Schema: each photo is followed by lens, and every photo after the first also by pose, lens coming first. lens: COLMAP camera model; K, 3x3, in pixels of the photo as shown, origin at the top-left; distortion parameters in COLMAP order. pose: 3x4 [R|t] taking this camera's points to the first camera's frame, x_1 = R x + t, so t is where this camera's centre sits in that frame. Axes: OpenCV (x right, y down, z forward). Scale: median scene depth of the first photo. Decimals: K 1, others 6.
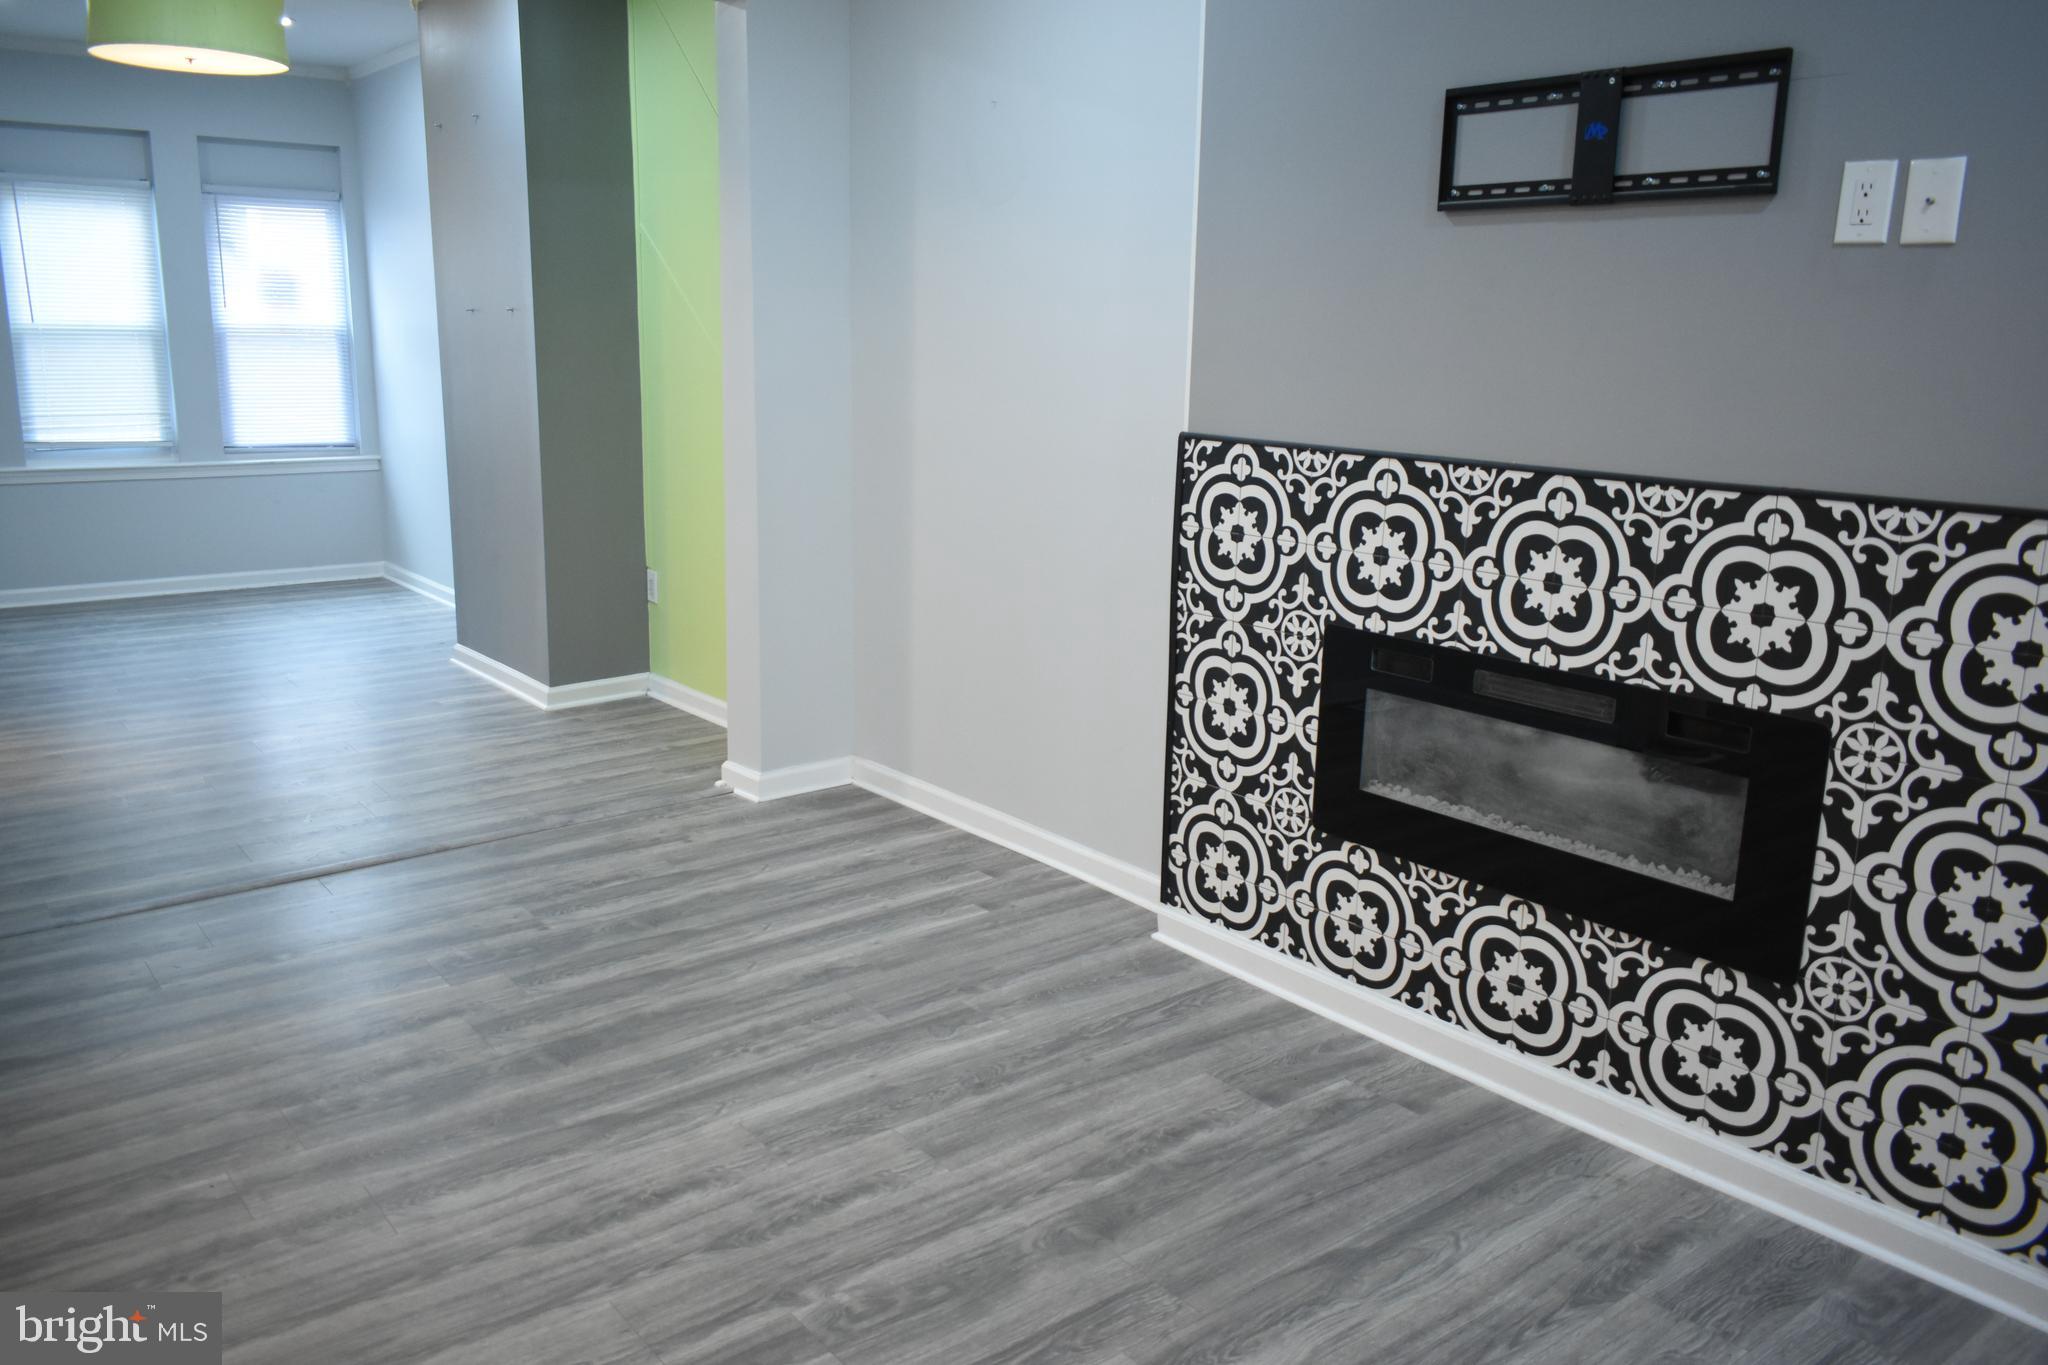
lens RADIAL K [[1590.3, 0, 1019.4], [0, 1590.3, 682.0], [0, 0, 1]] dist [-0.024139, 0.007060]
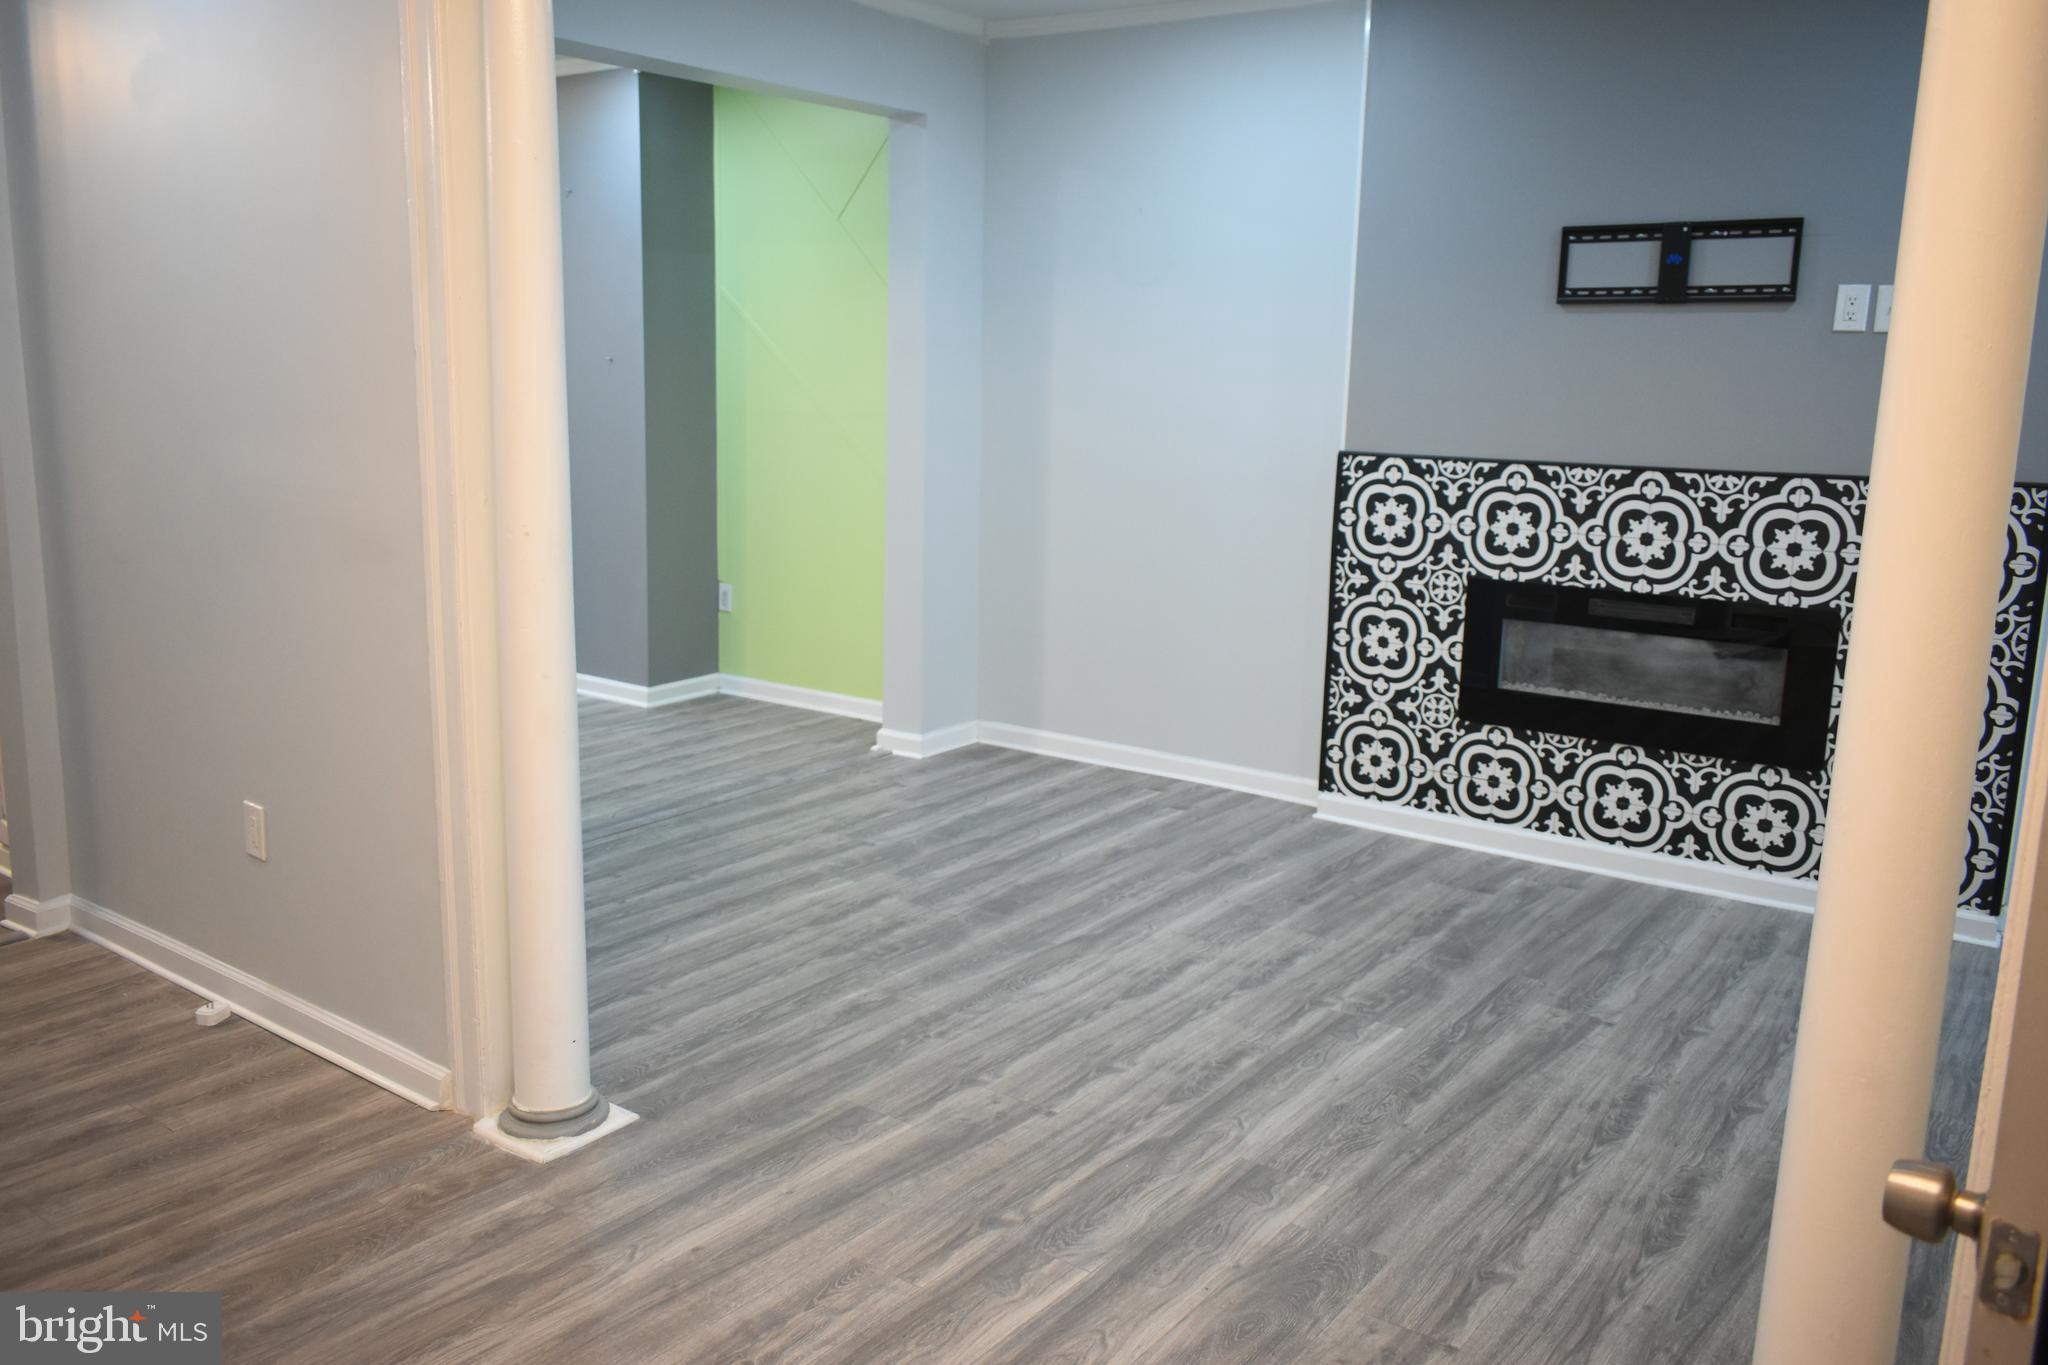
lens RADIAL K [[1590.3, 0, 1032.3], [0, 1590.3, 676.6], [0, 0, 1]] dist [-0.024139, 0.007060]
pose [[0.963329, -0.046614, 0.264242, -0.629629], [0.055124, 0.998170, -0.024878, 0.074148], [-0.262599, 0.038532, 0.964135, -0.331564]]
